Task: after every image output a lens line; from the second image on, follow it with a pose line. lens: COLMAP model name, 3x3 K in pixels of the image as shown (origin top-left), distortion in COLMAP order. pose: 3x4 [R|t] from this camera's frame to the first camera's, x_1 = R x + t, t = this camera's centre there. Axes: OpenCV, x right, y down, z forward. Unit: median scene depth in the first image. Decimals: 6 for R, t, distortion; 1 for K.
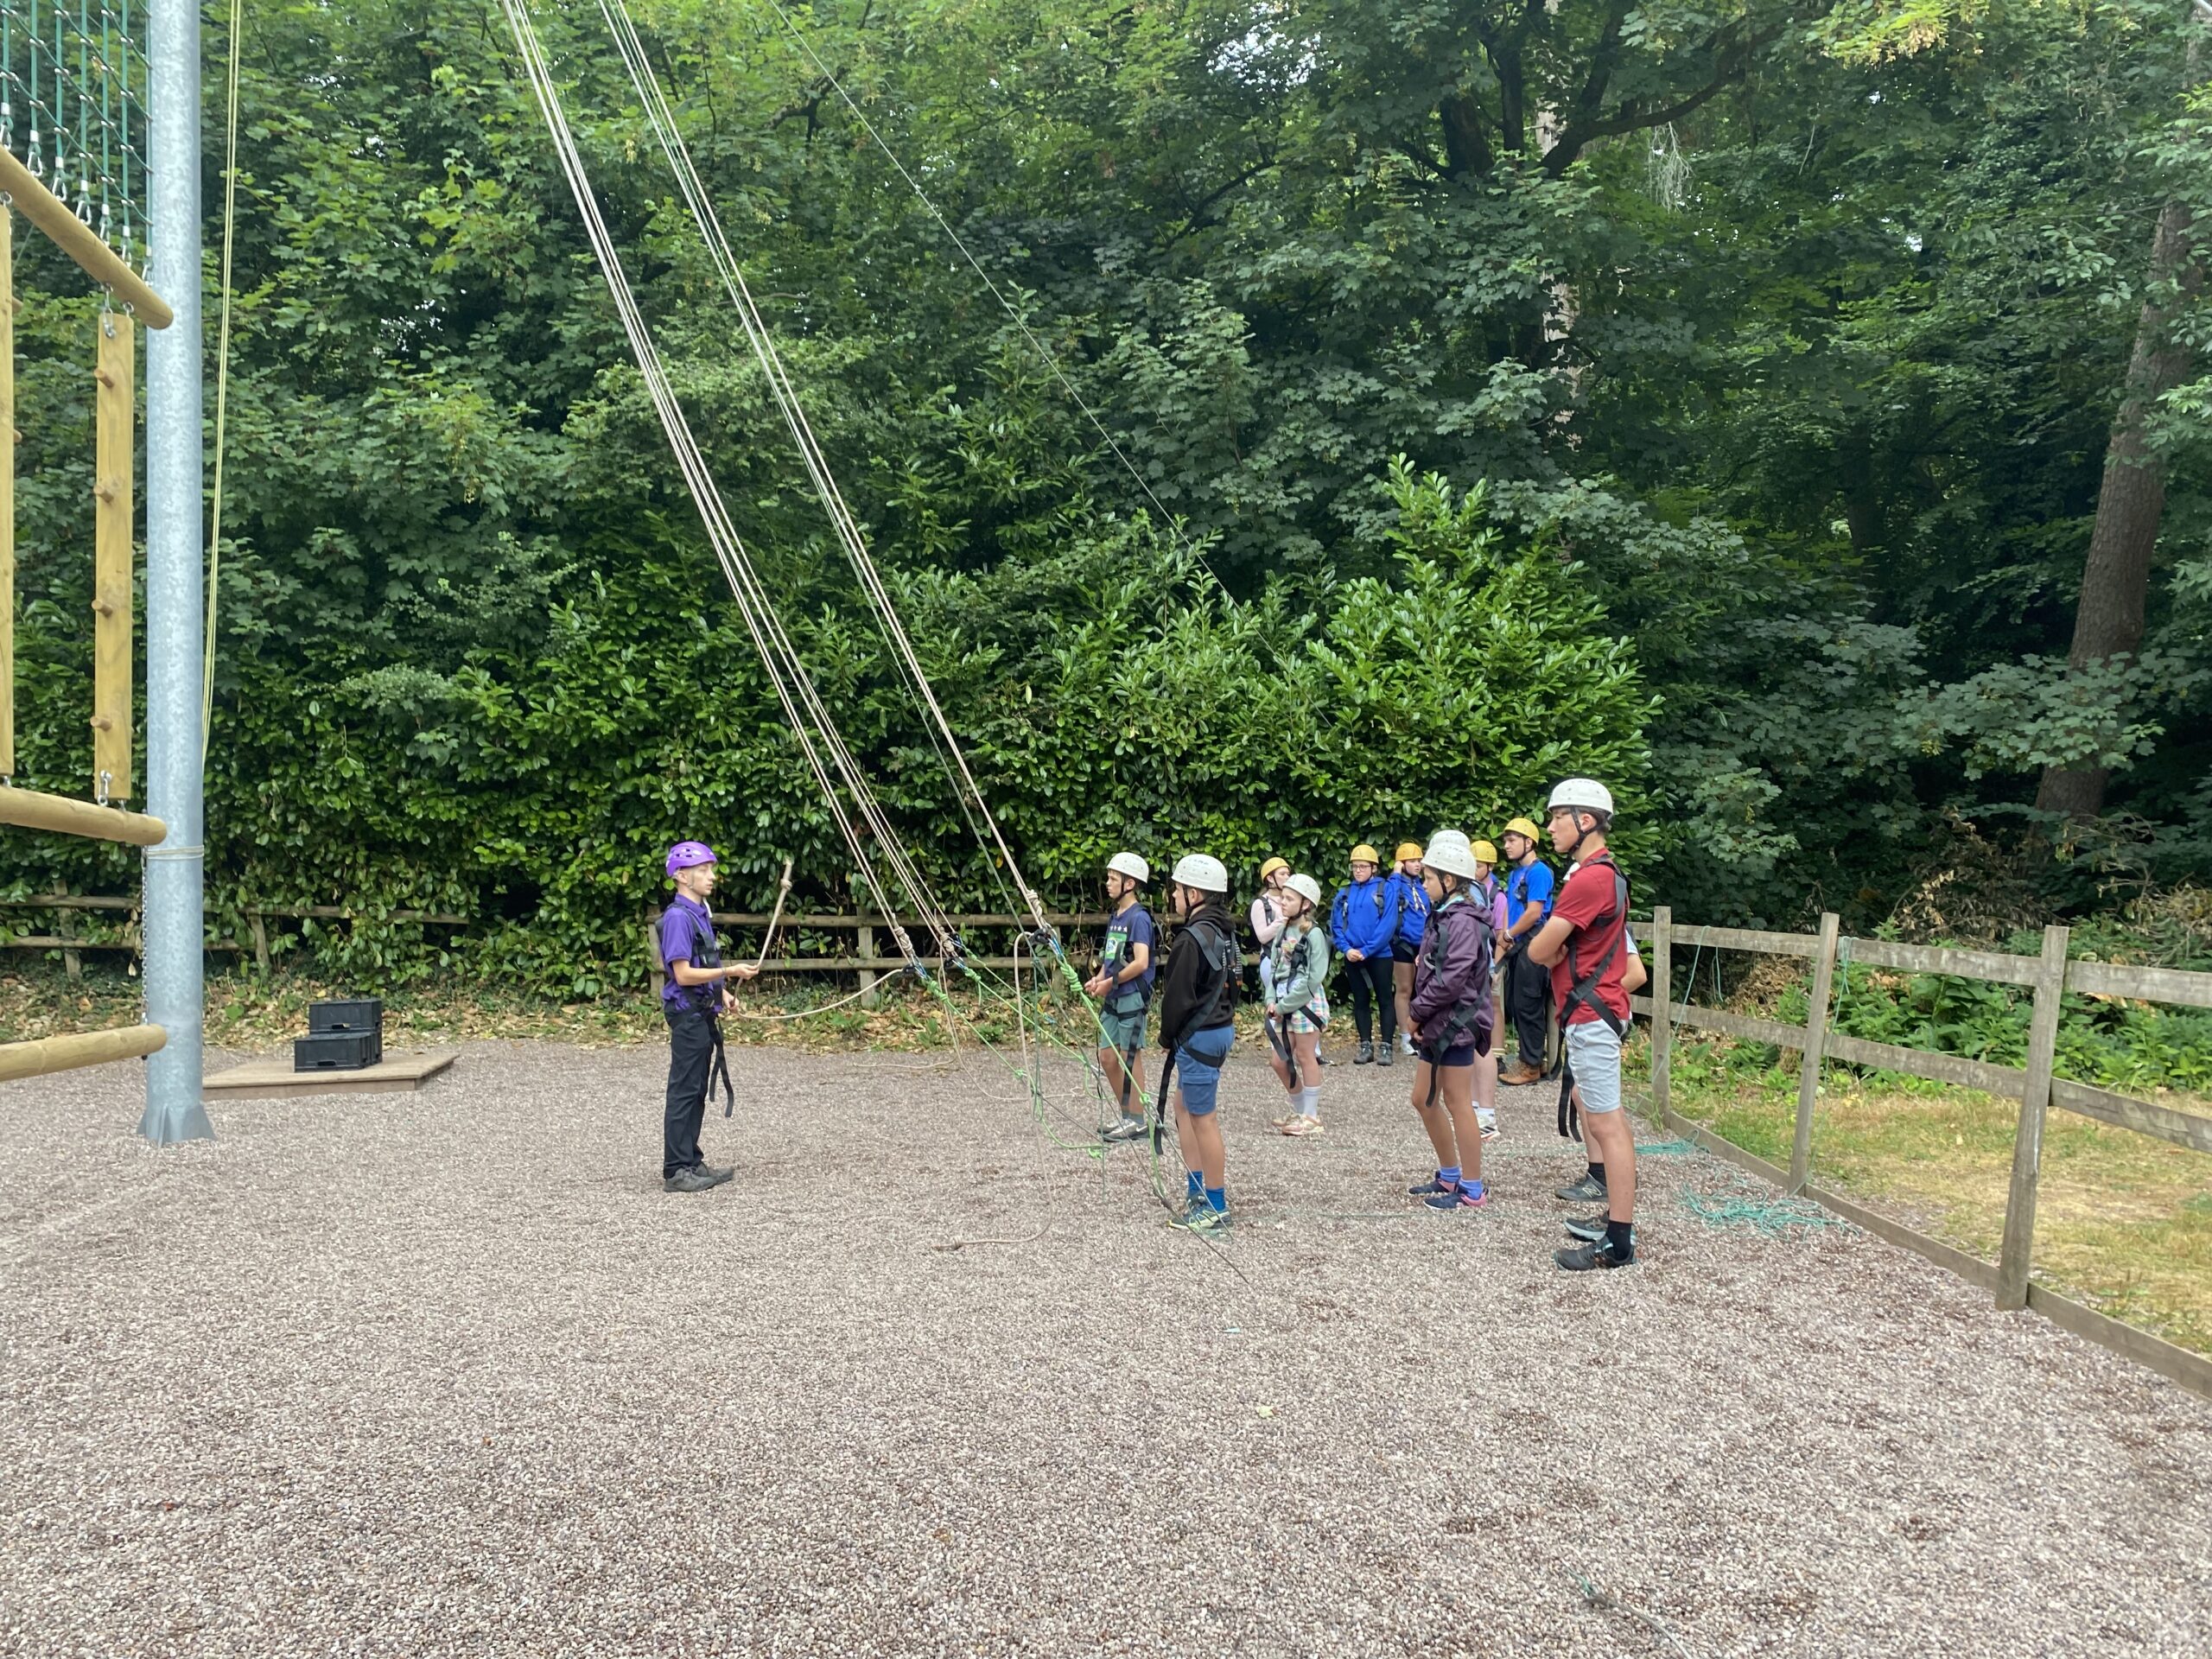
lens RADIAL K [[1668.4, 0, 1091.6], [0, 1668.4, 805.6], [0, 0, 1]] dist [0.040740, -0.042552]
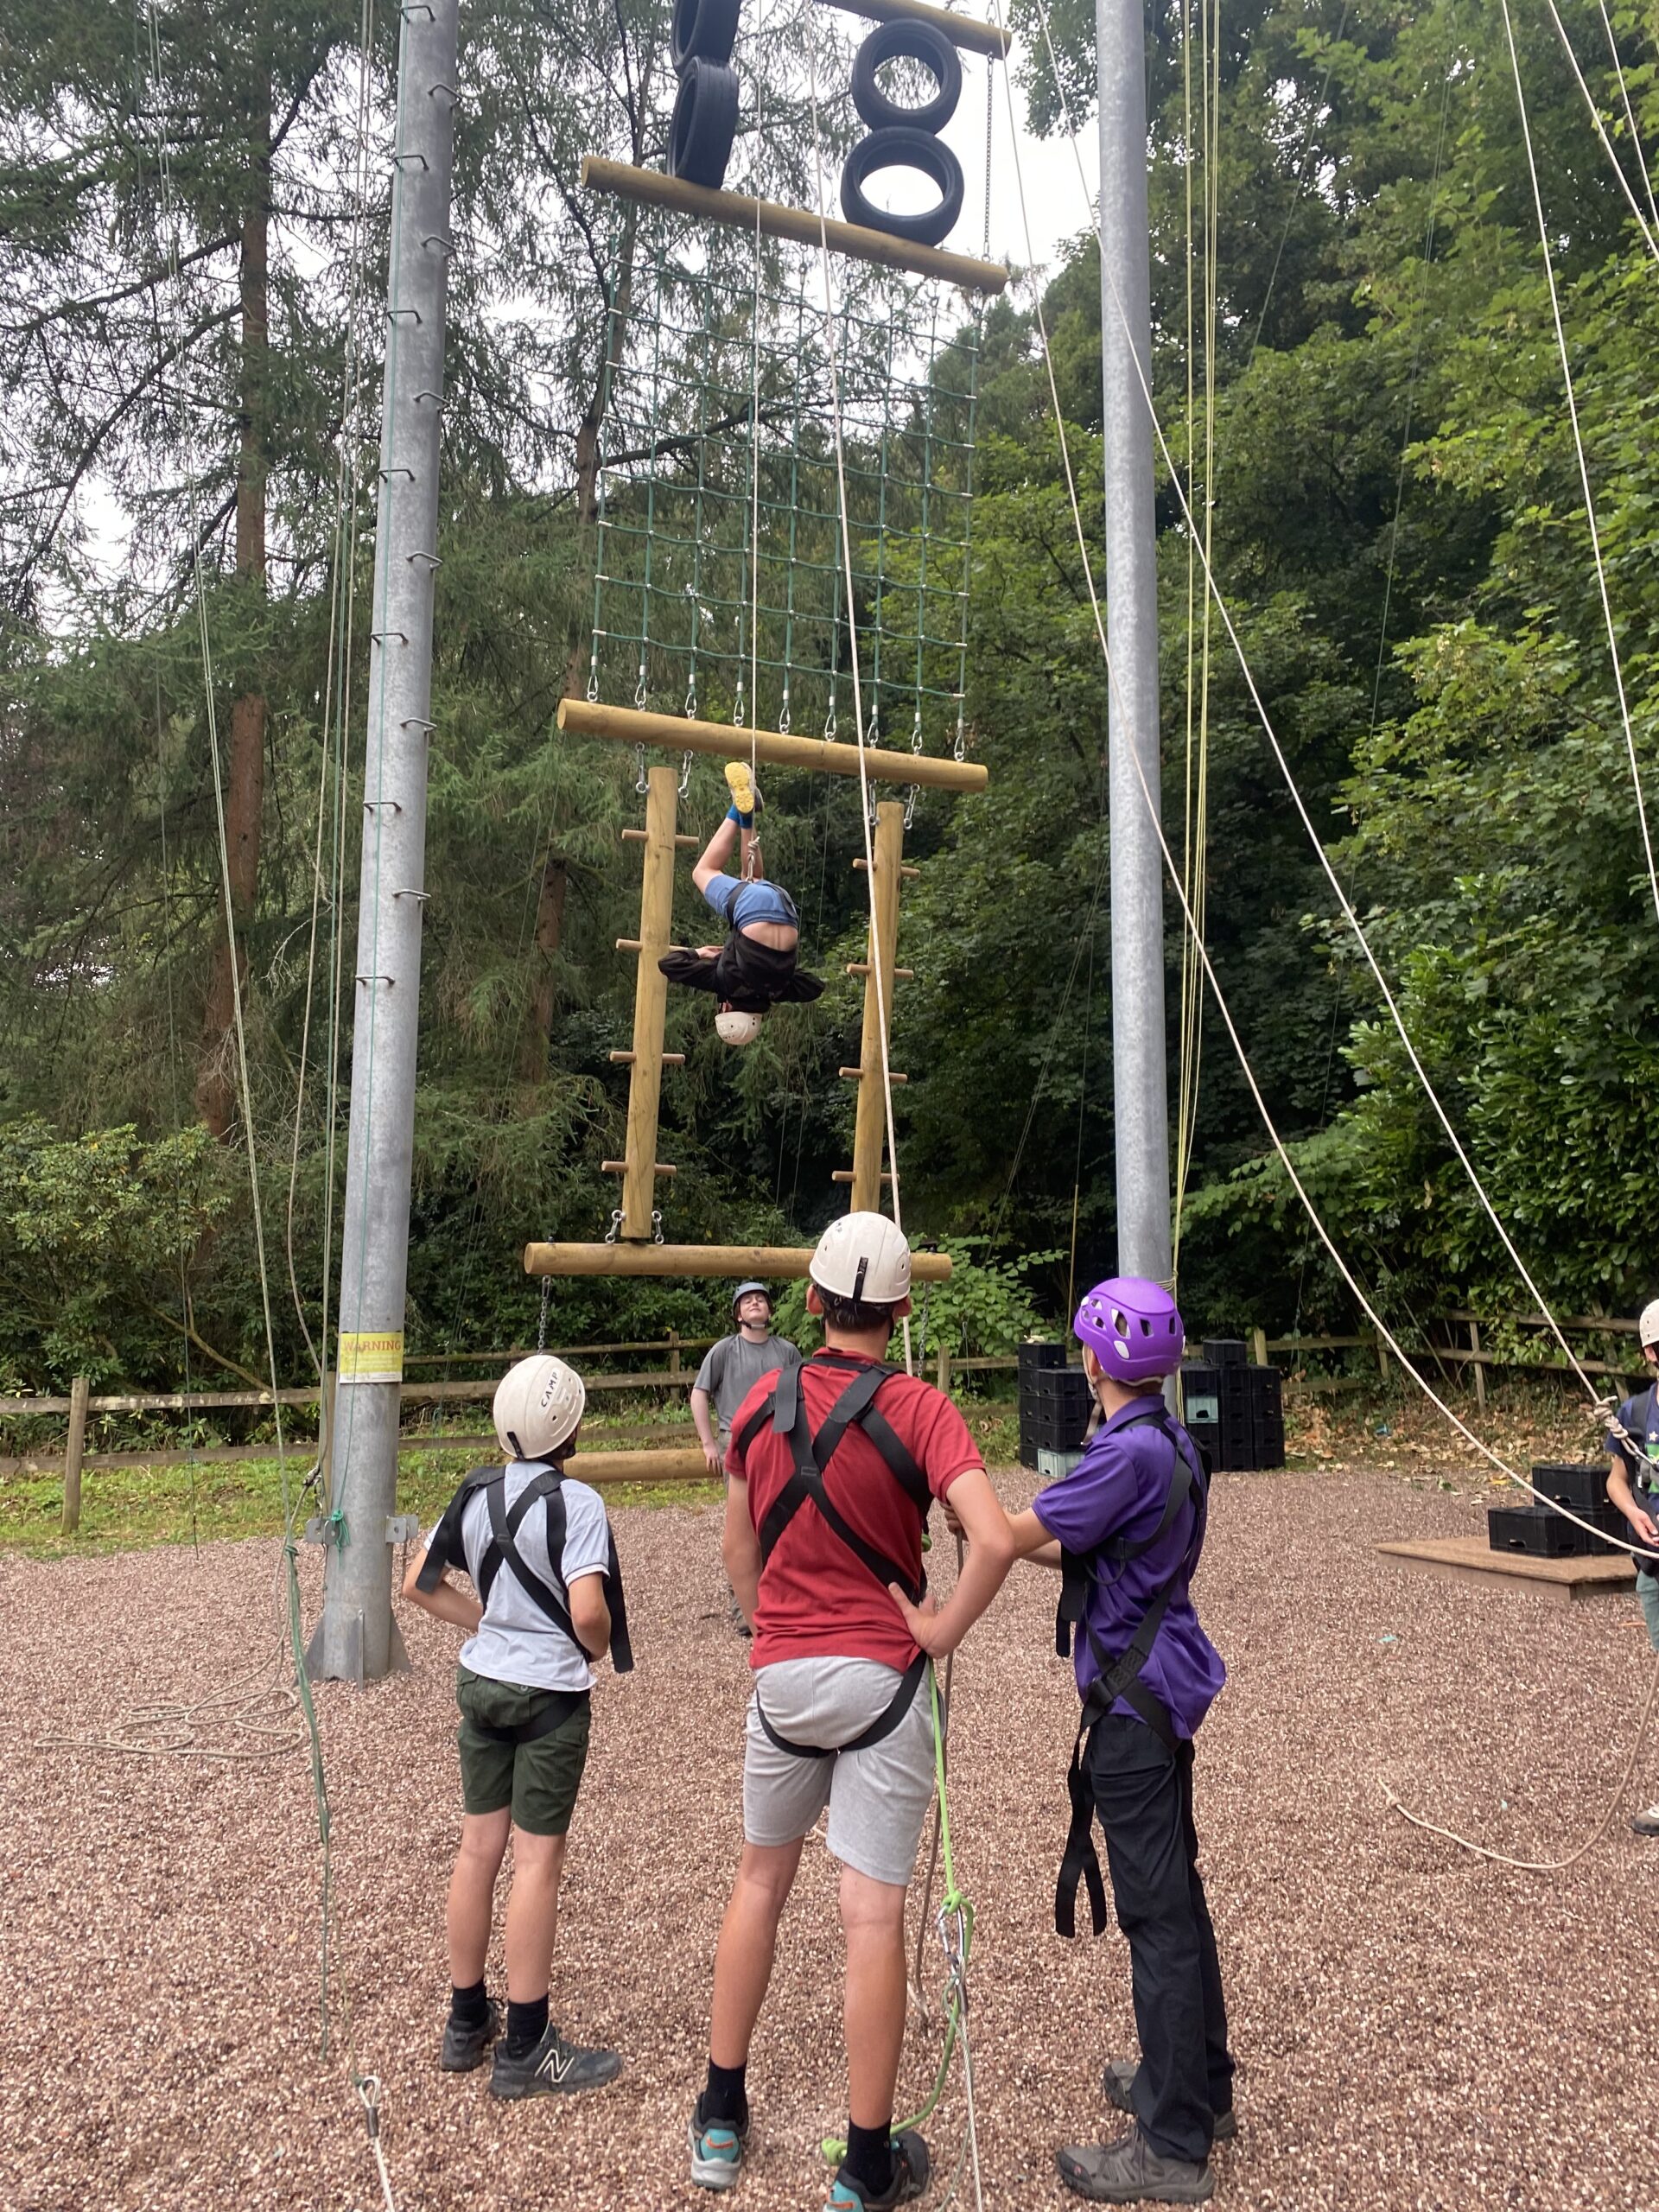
lens RADIAL K [[1668.4, 0, 812.9], [0, 1668.4, 1084.6], [0, 0, 1]] dist [0.040740, -0.042552]
pose [[0.211078, -0.114443, -0.970747, 0.222587], [0.050792, 0.993065, -0.106030, 0.002285], [0.976149, -0.026926, 0.215427, 0.409858]]
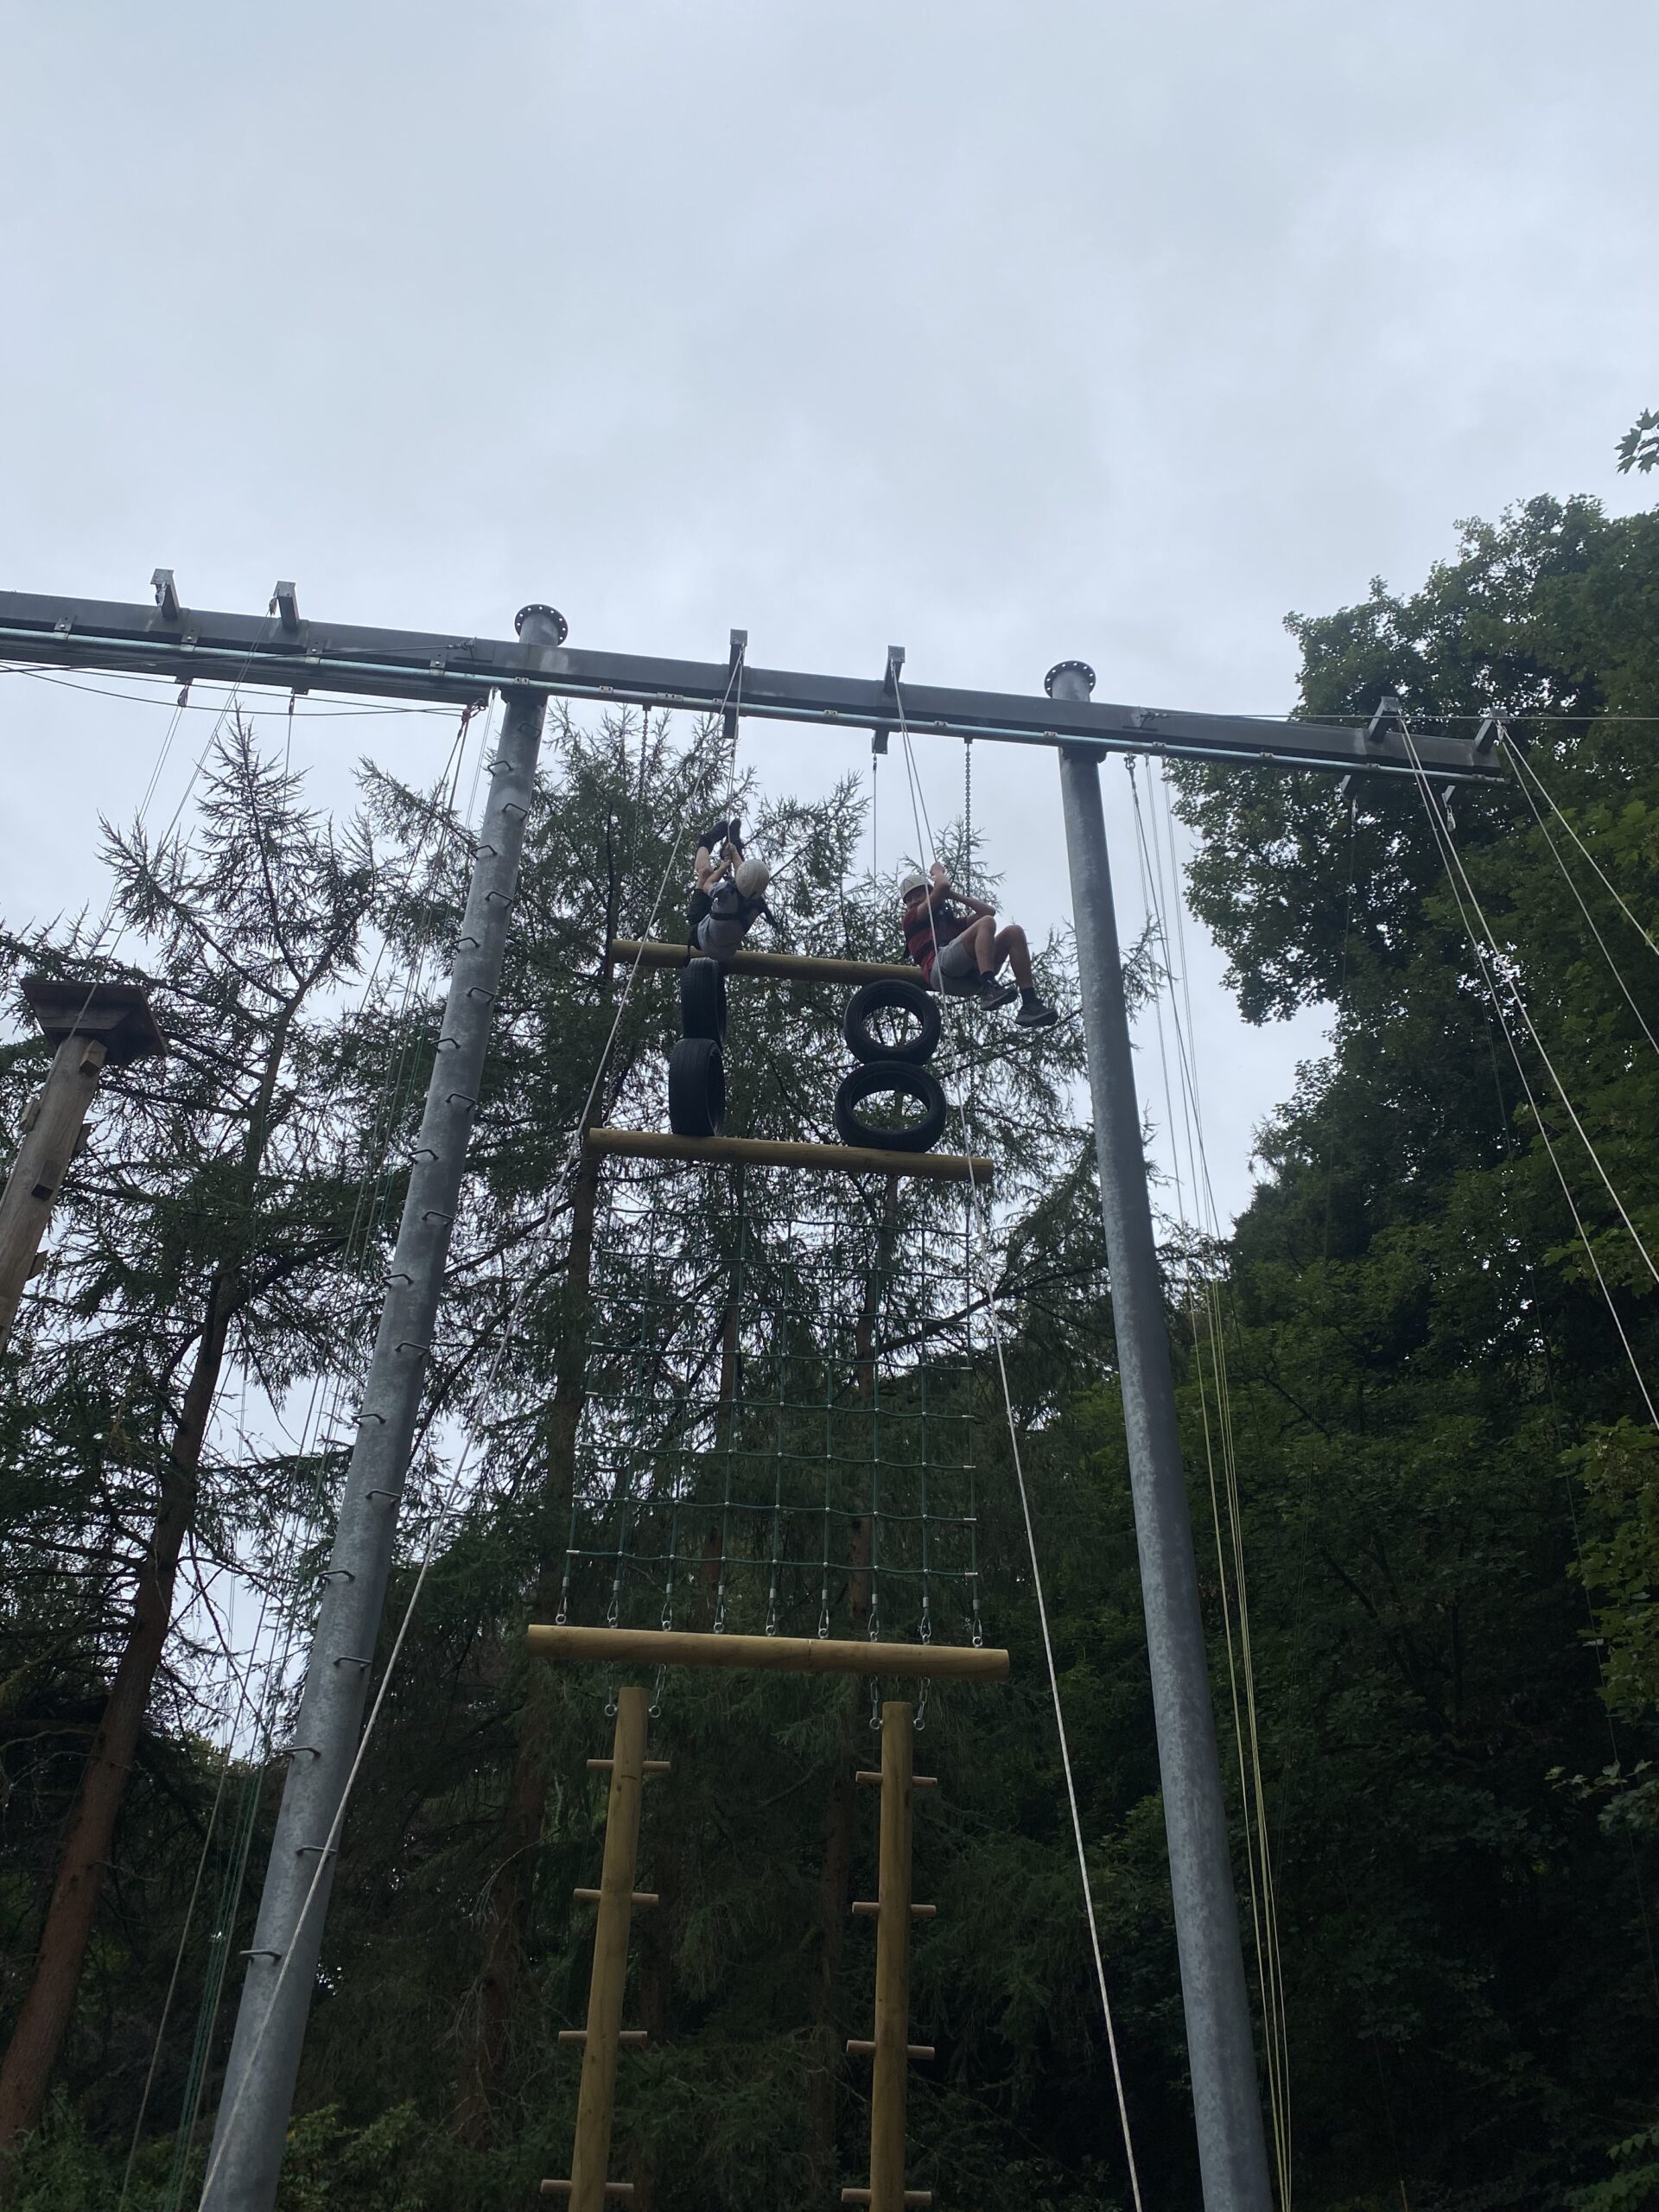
lens RADIAL K [[1668.4, 0, 823.5], [0, 1668.4, 1087.8], [0, 0, 1]] dist [0.040740, -0.042552]
pose [[-0.049322, -0.579495, -0.813482, 0.220170], [0.047132, 0.812215, -0.581451, -0.006430], [0.997670, -0.067019, -0.012748, 0.577929]]
